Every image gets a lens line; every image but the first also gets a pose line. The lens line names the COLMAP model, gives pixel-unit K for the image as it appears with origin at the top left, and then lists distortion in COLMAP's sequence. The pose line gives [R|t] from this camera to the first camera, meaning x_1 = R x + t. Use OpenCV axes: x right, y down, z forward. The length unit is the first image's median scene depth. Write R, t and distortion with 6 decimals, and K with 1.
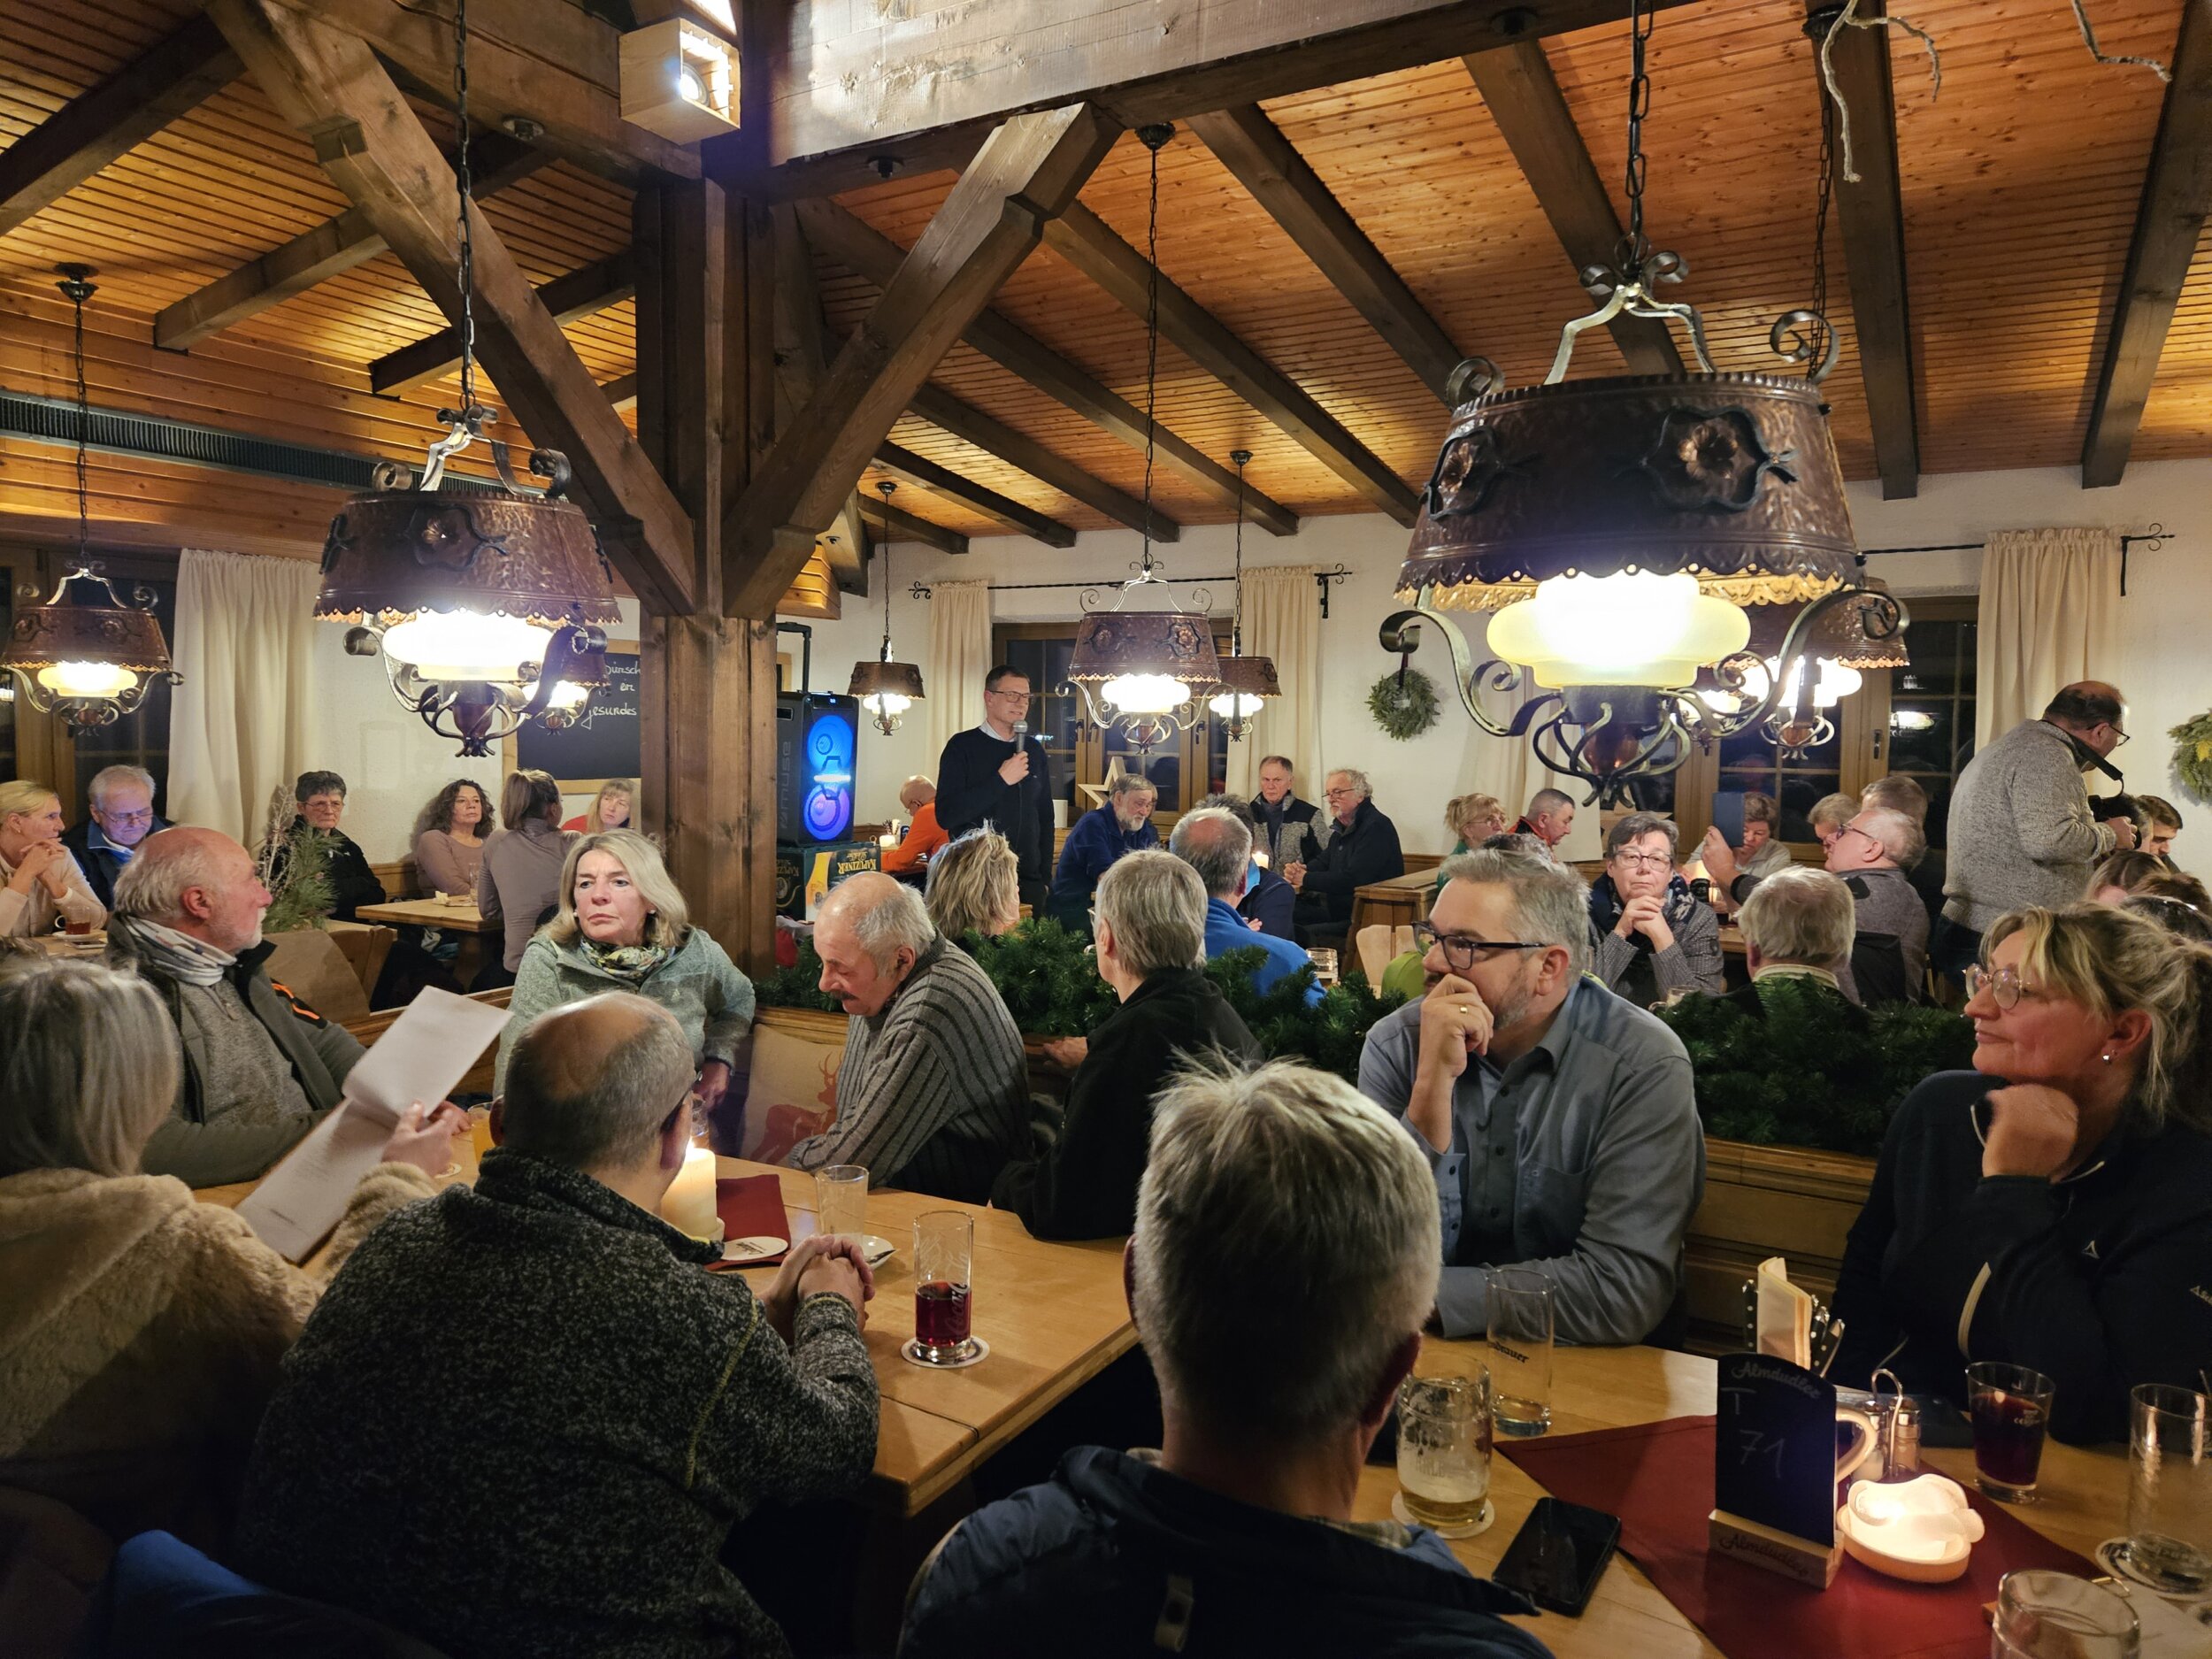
lens RADIAL K [[1569.4, 0, 1106.0], [0, 1569.4, 829.5], [0, 0, 1]] dist [0.079857, -0.078015]
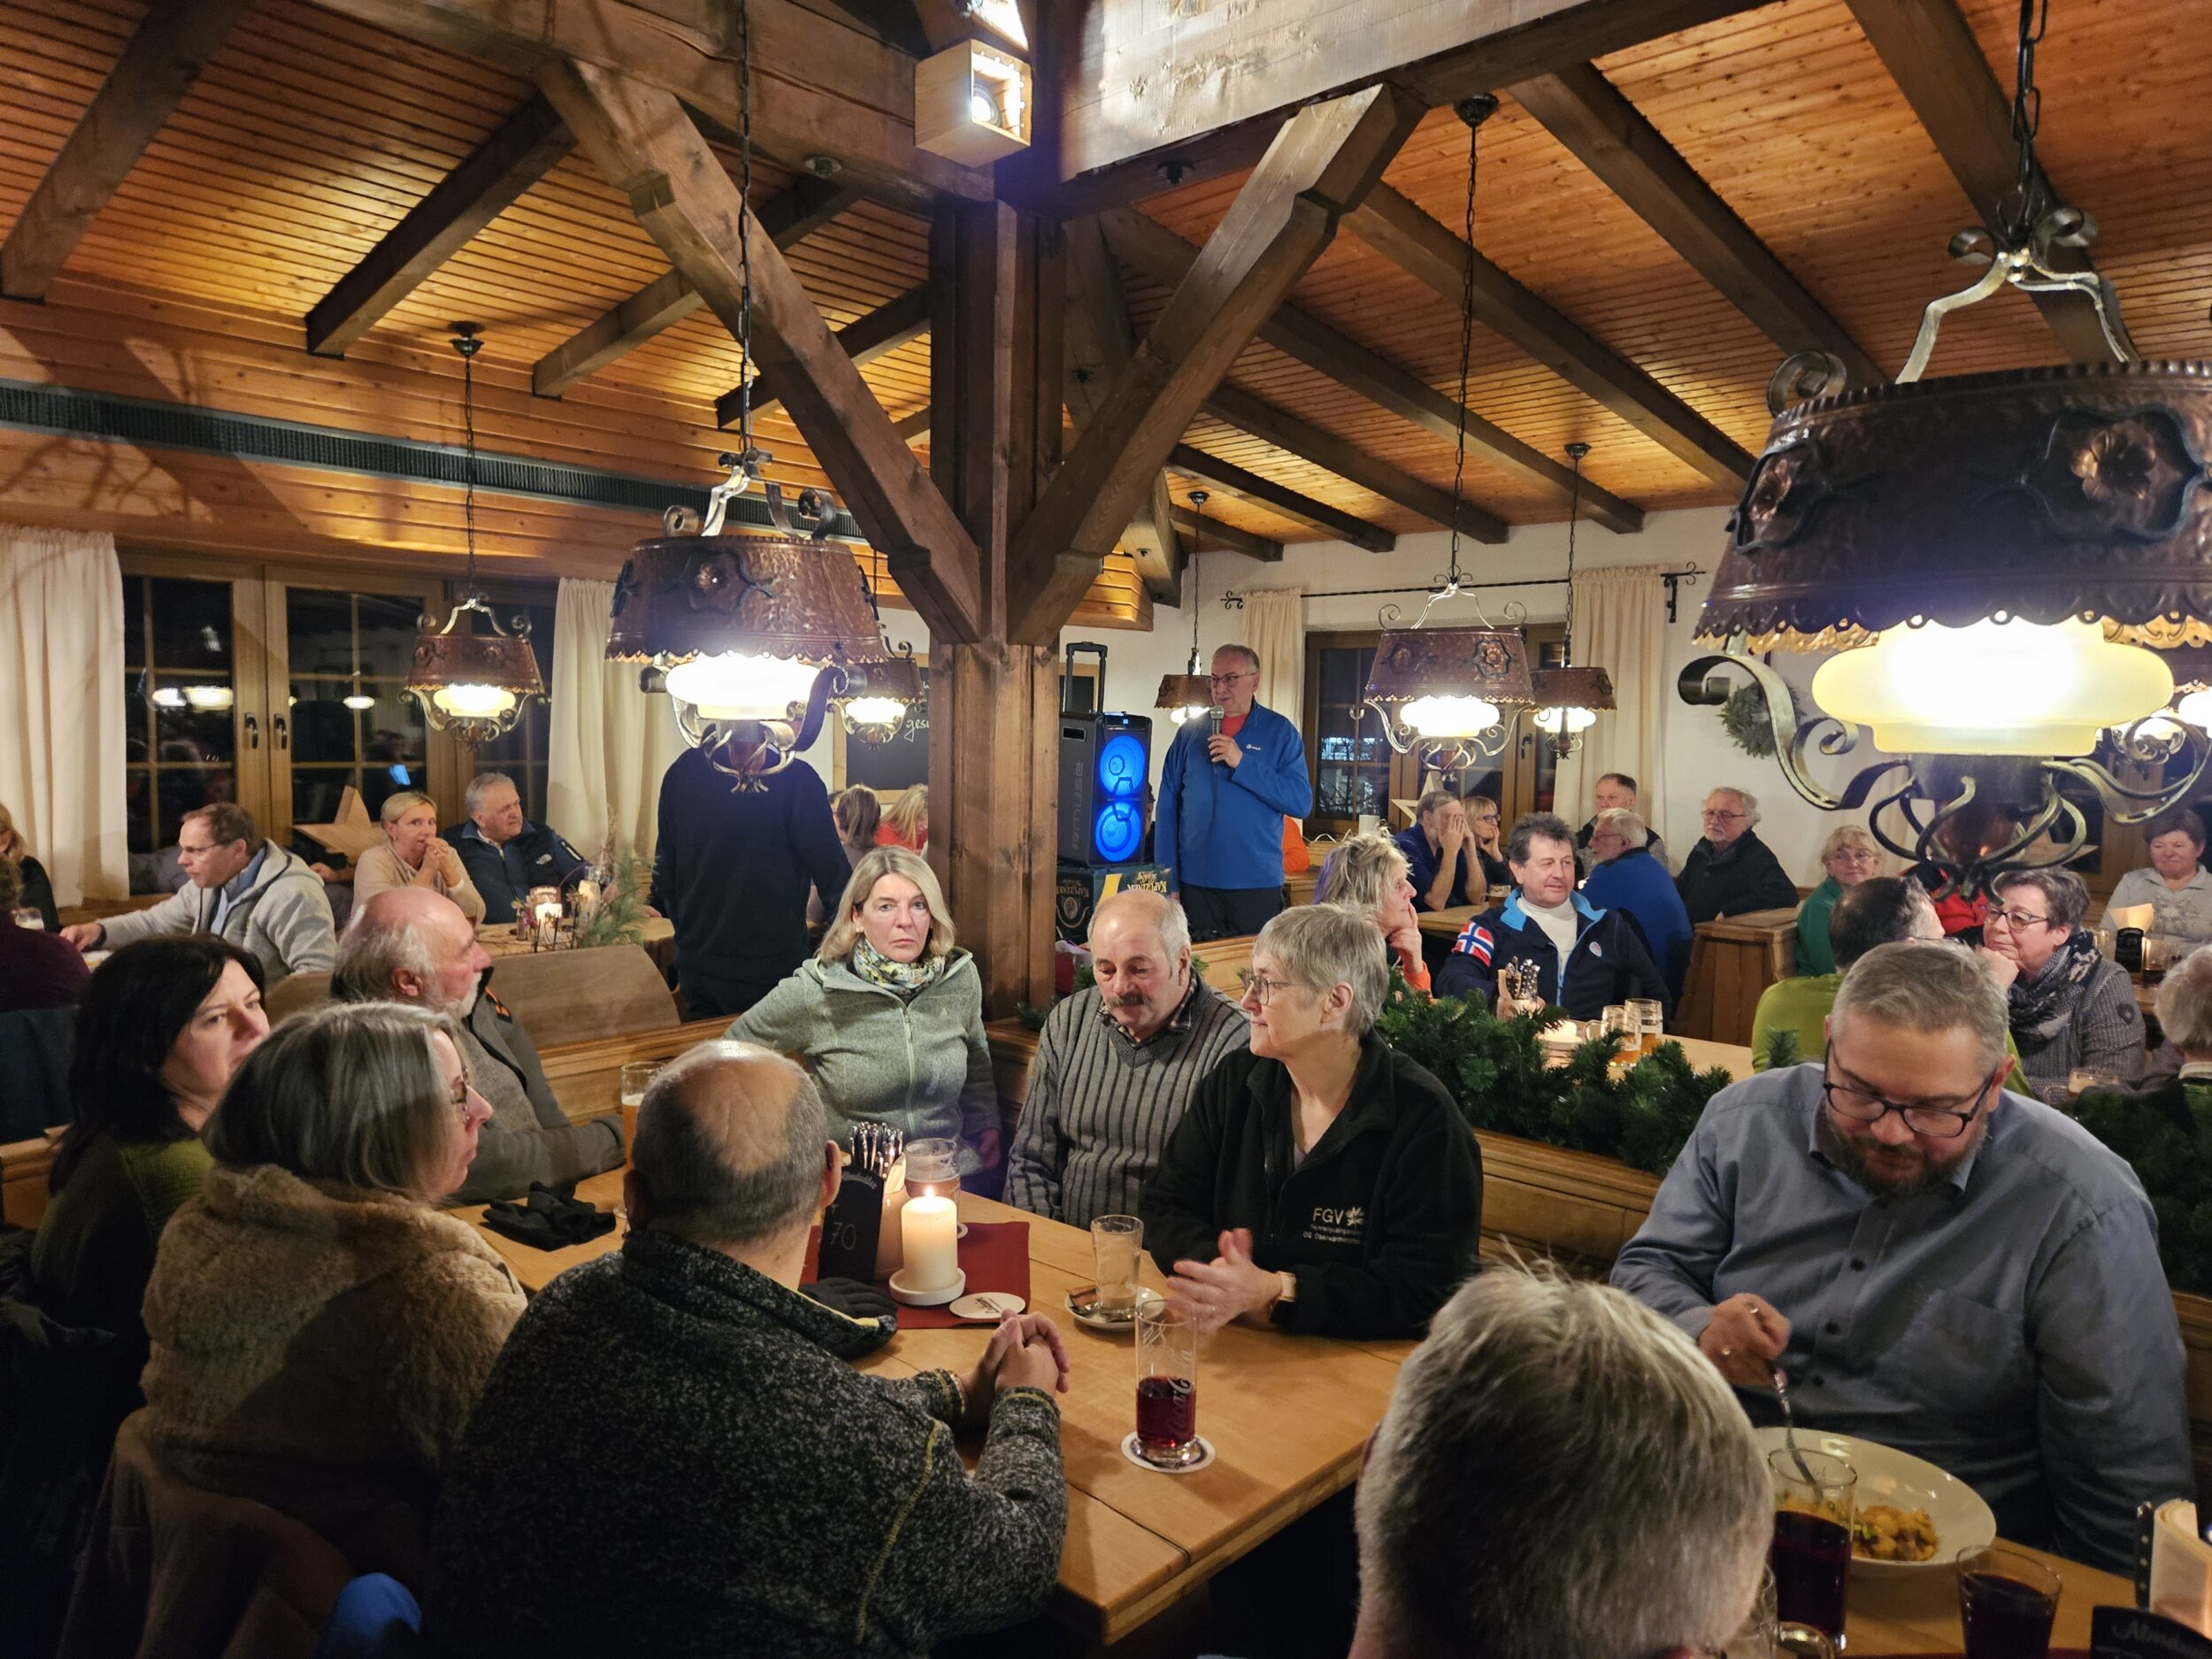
lens RADIAL K [[1507.5, 0, 1106.0], [0, 1507.5, 829.5], [0, 0, 1]] dist [0.074636, -0.072042]
pose [[0.970445, 0.022249, -0.240295, 0.048188], [-0.017474, 0.999606, 0.021984, -0.038047], [0.240690, -0.017135, 0.970451, 0.085175]]
